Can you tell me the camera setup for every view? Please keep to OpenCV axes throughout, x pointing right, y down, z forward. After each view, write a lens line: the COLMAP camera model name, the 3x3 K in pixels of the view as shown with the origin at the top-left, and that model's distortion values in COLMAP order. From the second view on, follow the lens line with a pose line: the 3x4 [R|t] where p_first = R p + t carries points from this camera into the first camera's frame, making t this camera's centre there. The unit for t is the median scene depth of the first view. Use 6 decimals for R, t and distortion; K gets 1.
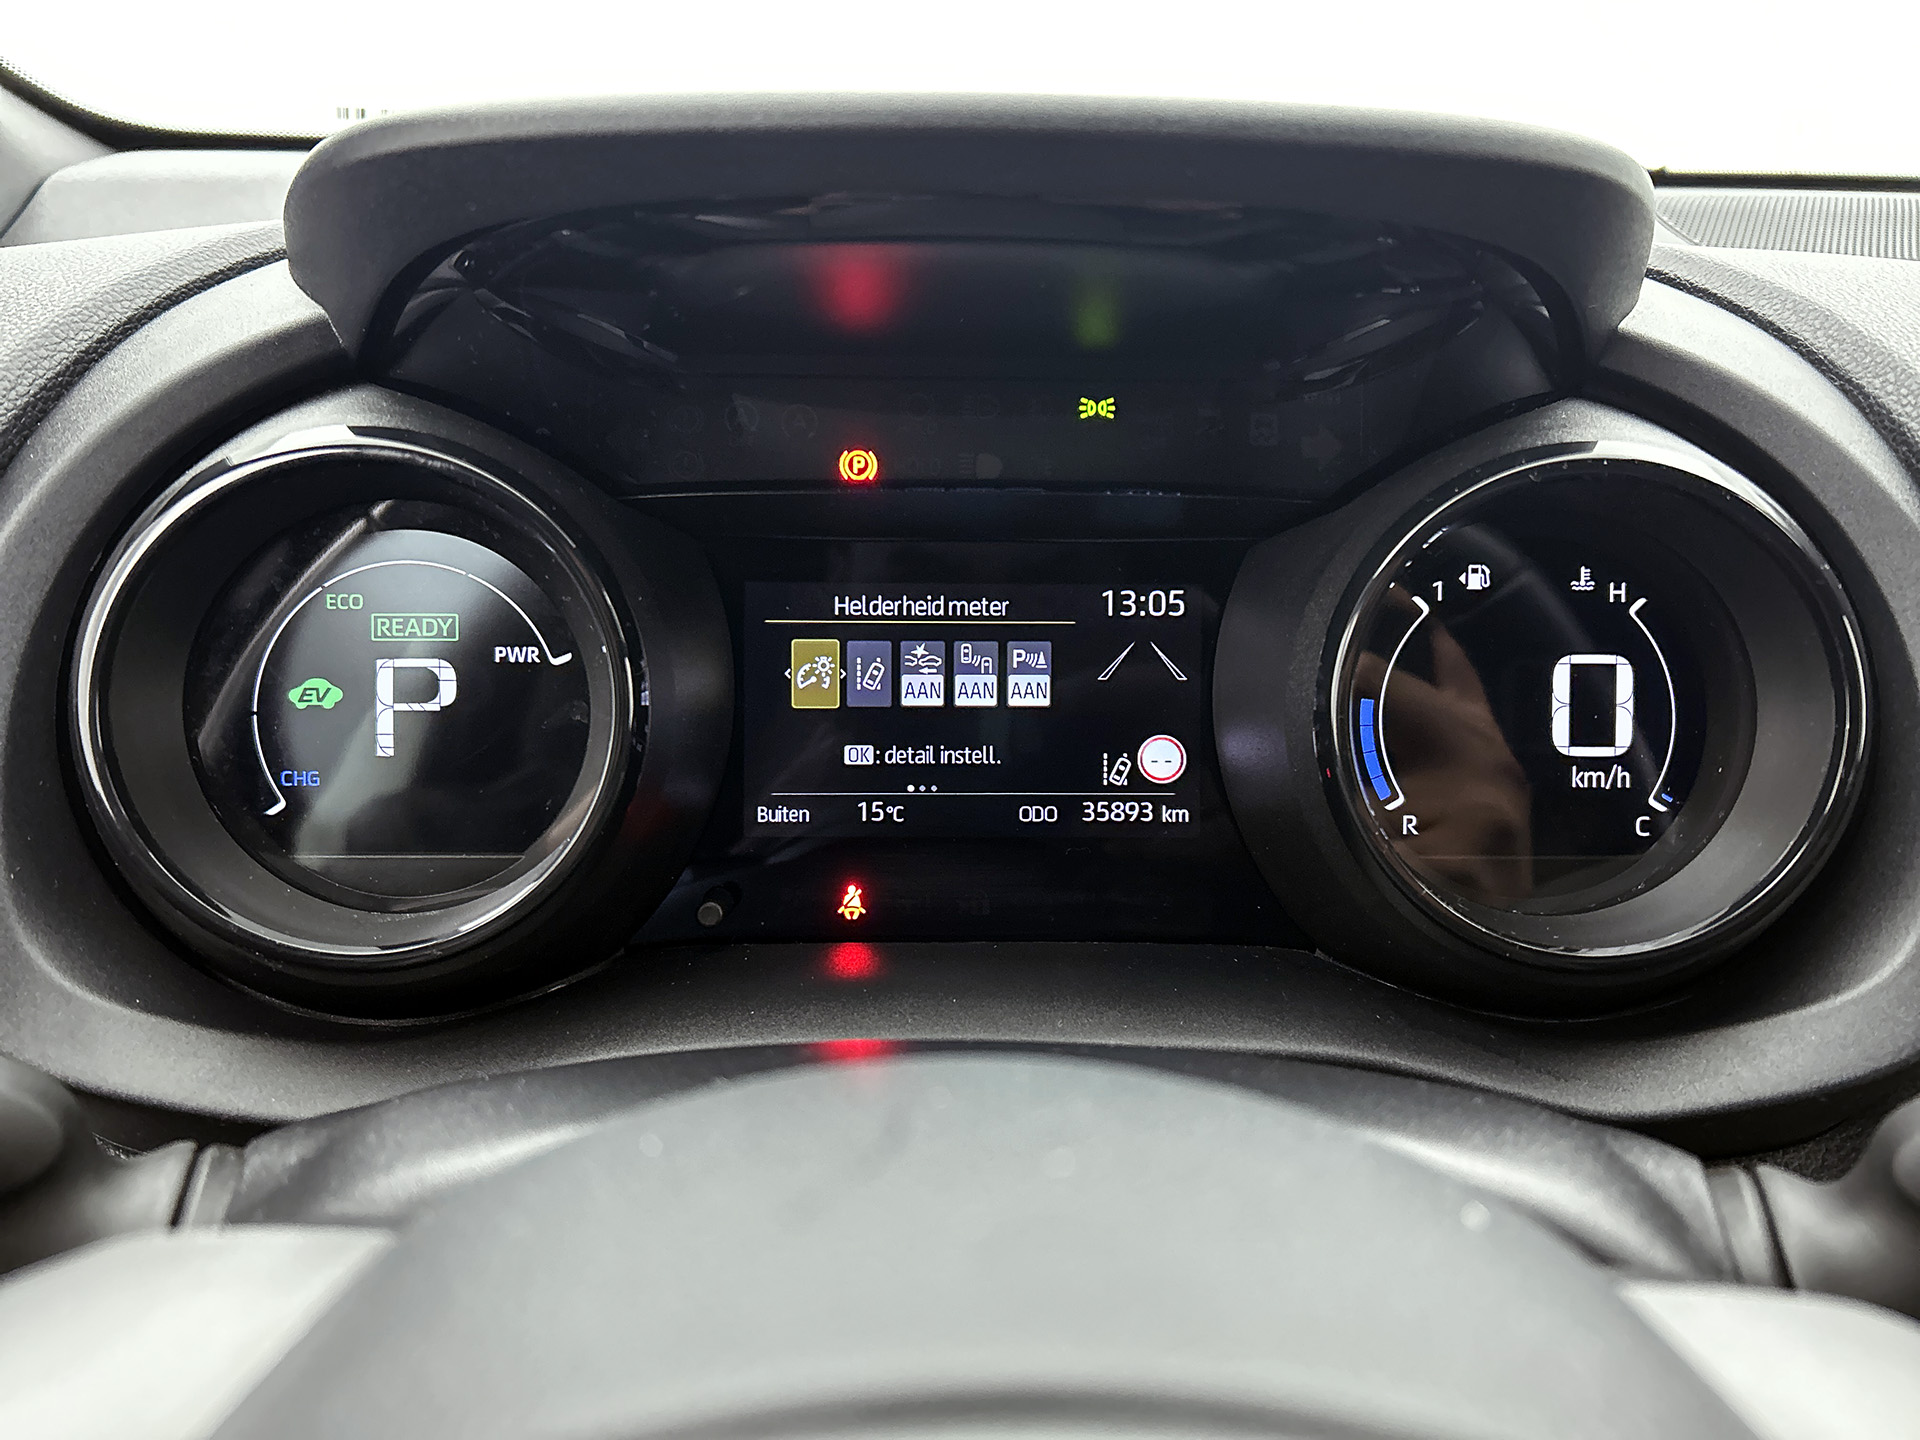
lens RADIAL K [[1449.8, 0, 972.2], [0, 1449.8, 722.2], [0, 0, 1]] dist [0.054028, -0.074065]
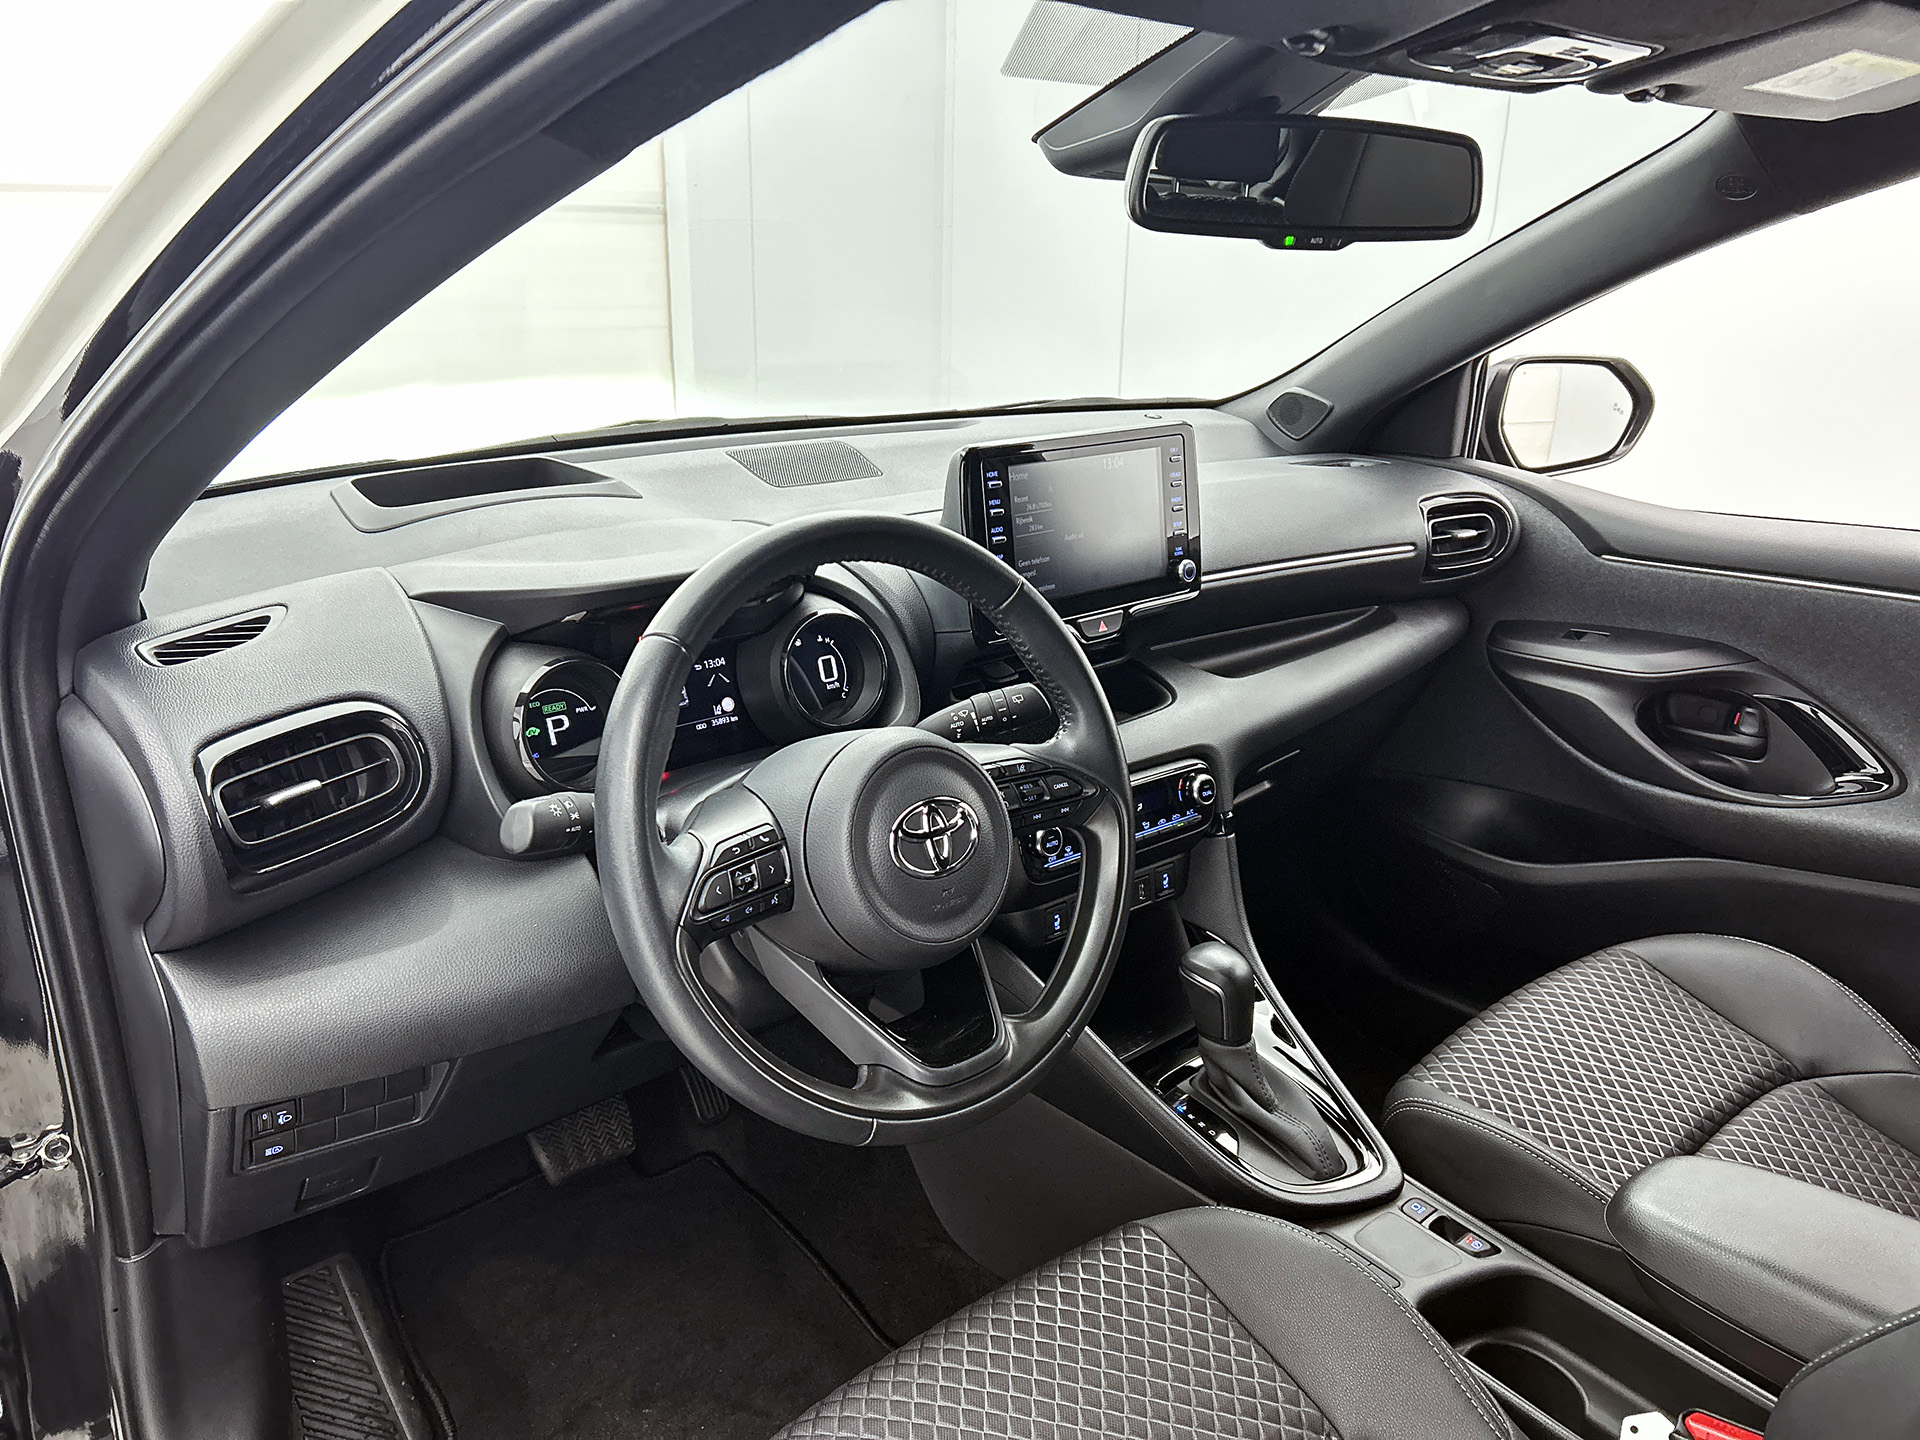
lens RADIAL K [[1449.8, 0, 972.2], [0, 1449.8, 722.2], [0, 0, 1]] dist [0.054028, -0.074065]
pose [[0.753582, -0.207346, 0.623796, -1.801049], [0.191525, 0.977035, 0.093388, -0.164078], [-0.628834, 0.049096, 0.775988, -2.345782]]
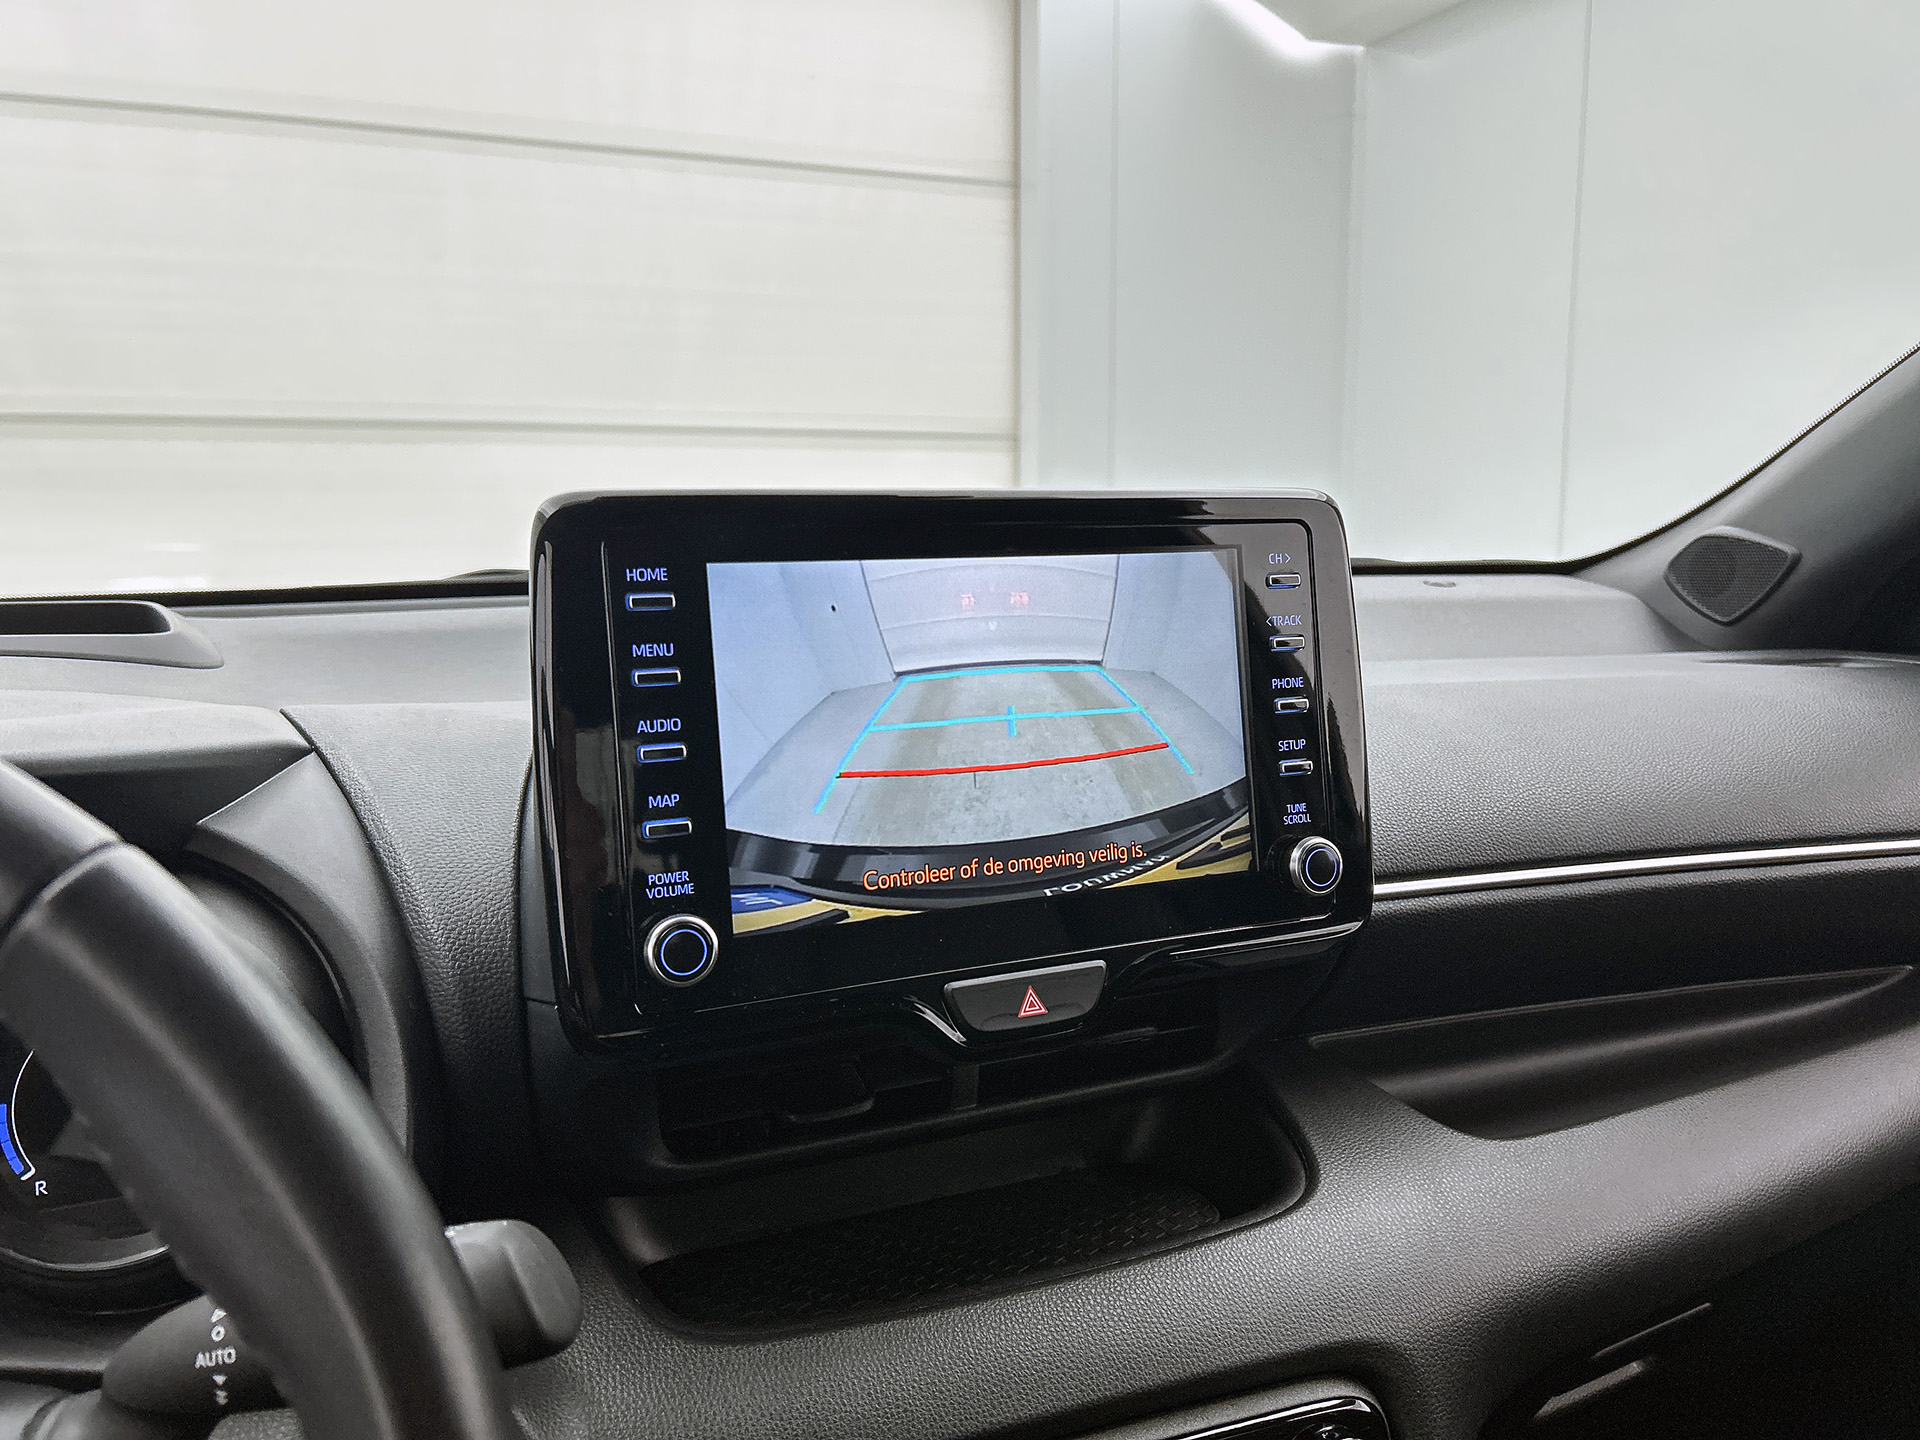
lens RADIAL K [[1449.8, 0, 972.2], [0, 1449.8, 722.2], [0, 0, 1]] dist [0.054028, -0.074065]
pose [[0.919849, -0.072971, 0.385425, 0.620890], [0.136253, 0.980805, -0.139487, -0.052810], [-0.367849, 0.180823, 0.912135, -0.723131]]
